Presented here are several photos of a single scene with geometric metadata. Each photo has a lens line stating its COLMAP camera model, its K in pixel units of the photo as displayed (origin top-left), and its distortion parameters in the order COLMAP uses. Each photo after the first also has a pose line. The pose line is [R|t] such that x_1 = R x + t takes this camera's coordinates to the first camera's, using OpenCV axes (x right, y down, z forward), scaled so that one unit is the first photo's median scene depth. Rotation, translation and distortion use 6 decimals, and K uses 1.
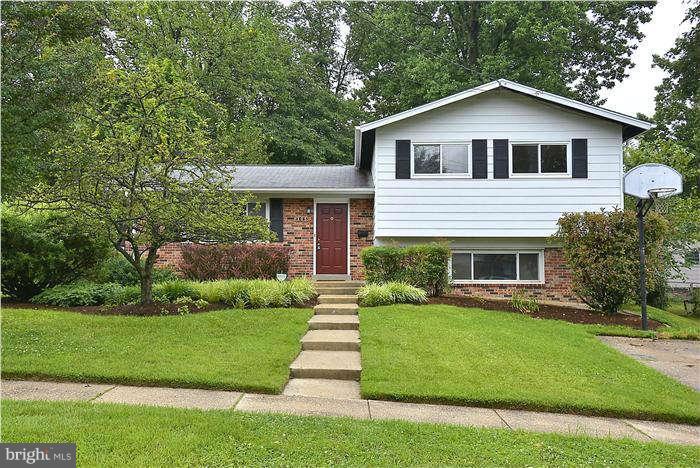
lens RADIAL K [[614.0, 0, 349.9], [0, 614.0, 233.4], [0, 0, 1]] dist [0.117920, 0.000929]
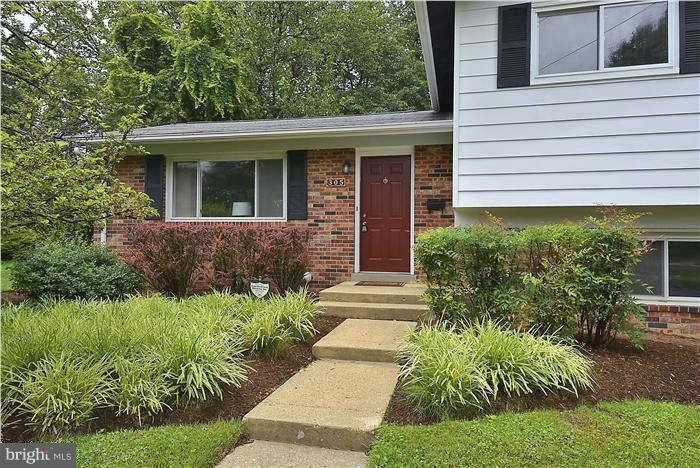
lens RADIAL K [[447.4, 0, 348.6], [0, 447.4, 231.6], [0, 0, 1]] dist [0.046511, -0.003895]
pose [[0.972856, -0.000011, -0.231412, 0.042762], [0.010398, 0.998992, 0.043665, 0.007291], [0.231178, -0.044886, 0.971875, 0.614295]]
